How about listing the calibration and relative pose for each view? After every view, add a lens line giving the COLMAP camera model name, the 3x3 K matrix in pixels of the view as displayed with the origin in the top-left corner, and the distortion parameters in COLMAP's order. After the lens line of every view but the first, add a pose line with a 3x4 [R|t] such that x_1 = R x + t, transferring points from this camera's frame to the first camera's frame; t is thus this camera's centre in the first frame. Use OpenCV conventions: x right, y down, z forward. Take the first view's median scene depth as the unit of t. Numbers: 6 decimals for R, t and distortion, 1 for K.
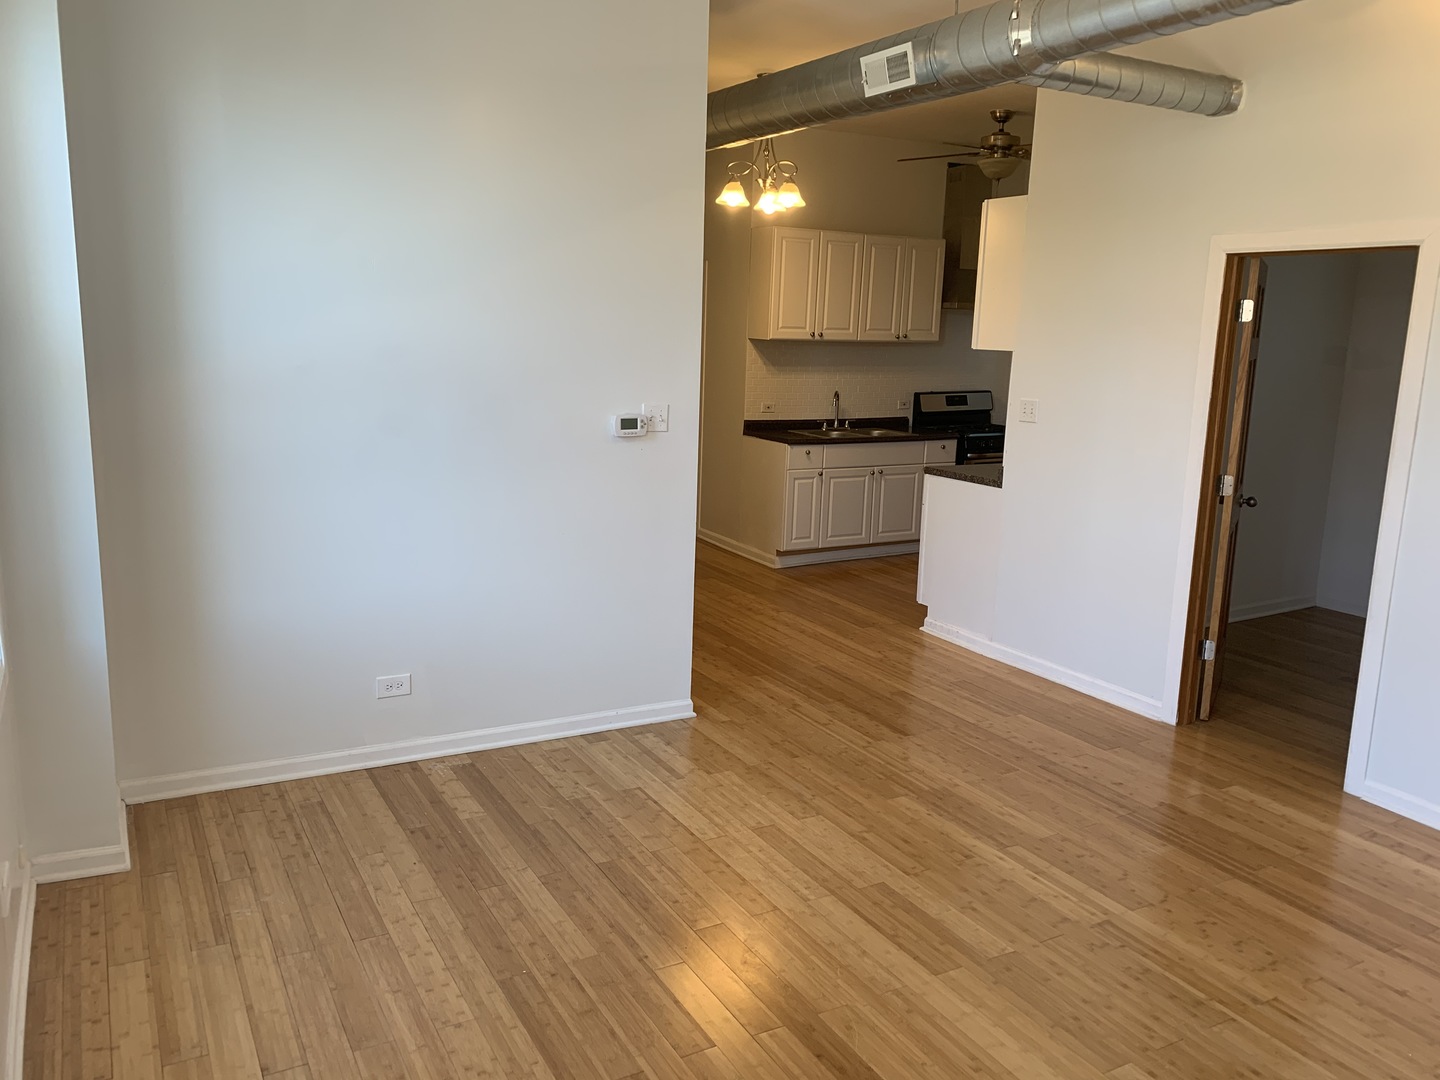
lens RADIAL K [[1097.5, 0, 720.0], [0, 1097.5, 540.0], [0, 0, 1]] dist [0.065891, -0.061427]
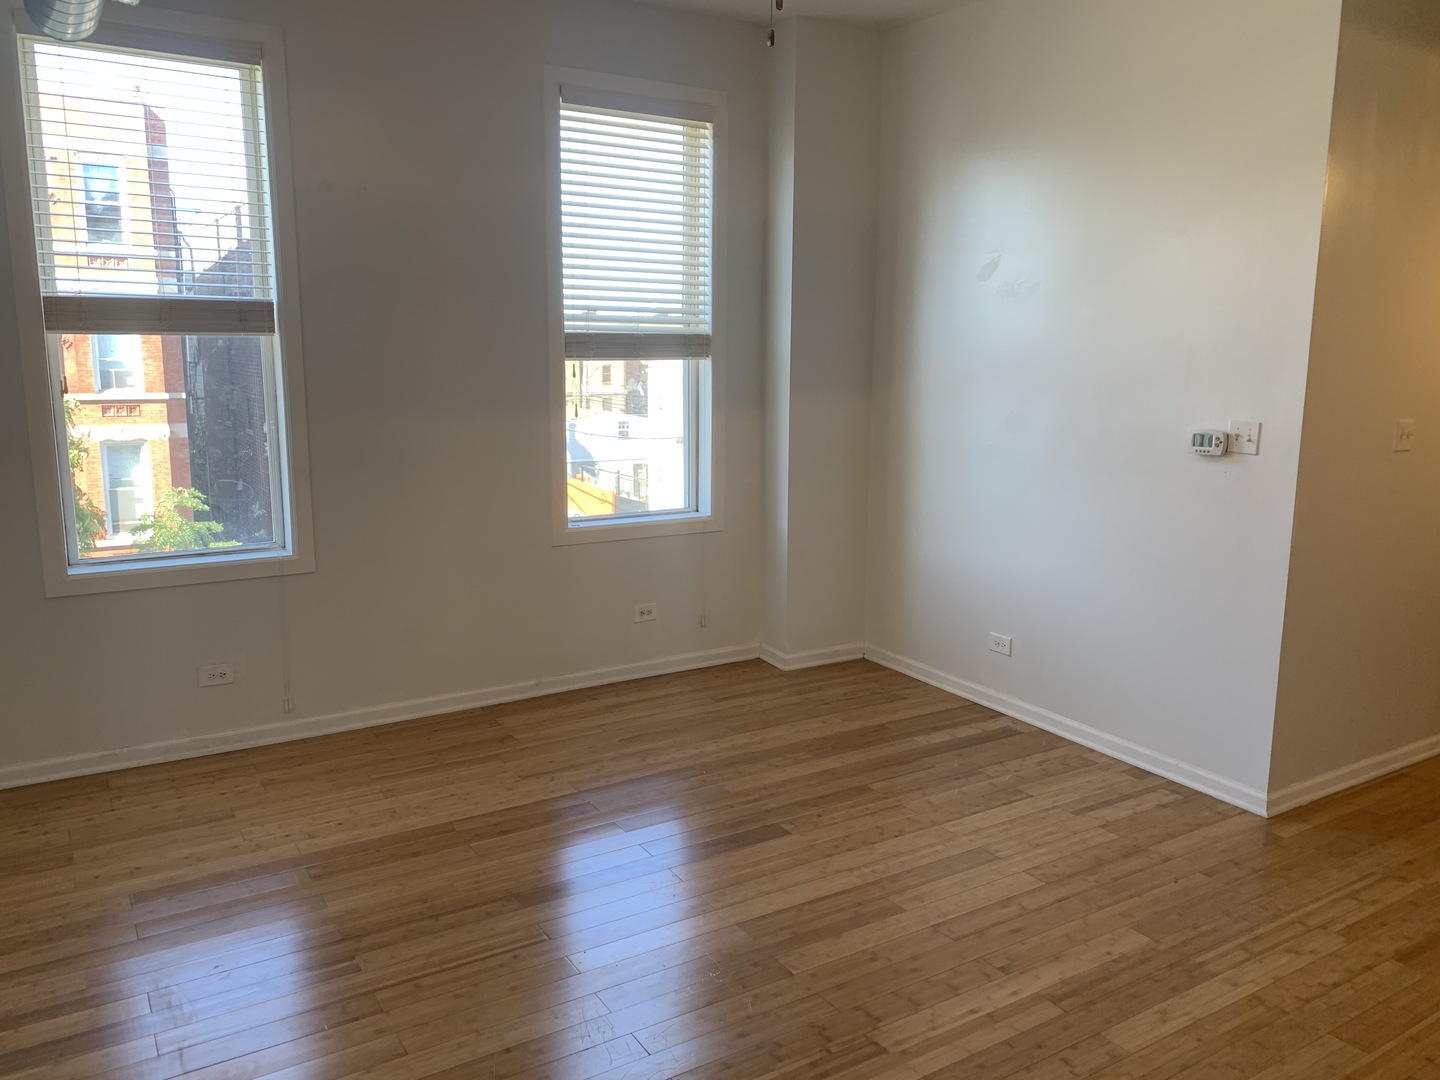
lens RADIAL K [[1097.5, 0, 720.0], [0, 1097.5, 540.0], [0, 0, 1]] dist [0.065891, -0.061427]
pose [[0.052589, 0.142006, -0.988468, 0.764078], [-0.206166, 0.970057, 0.128392, -0.059153], [0.977103, 0.197036, 0.080291, 0.538014]]
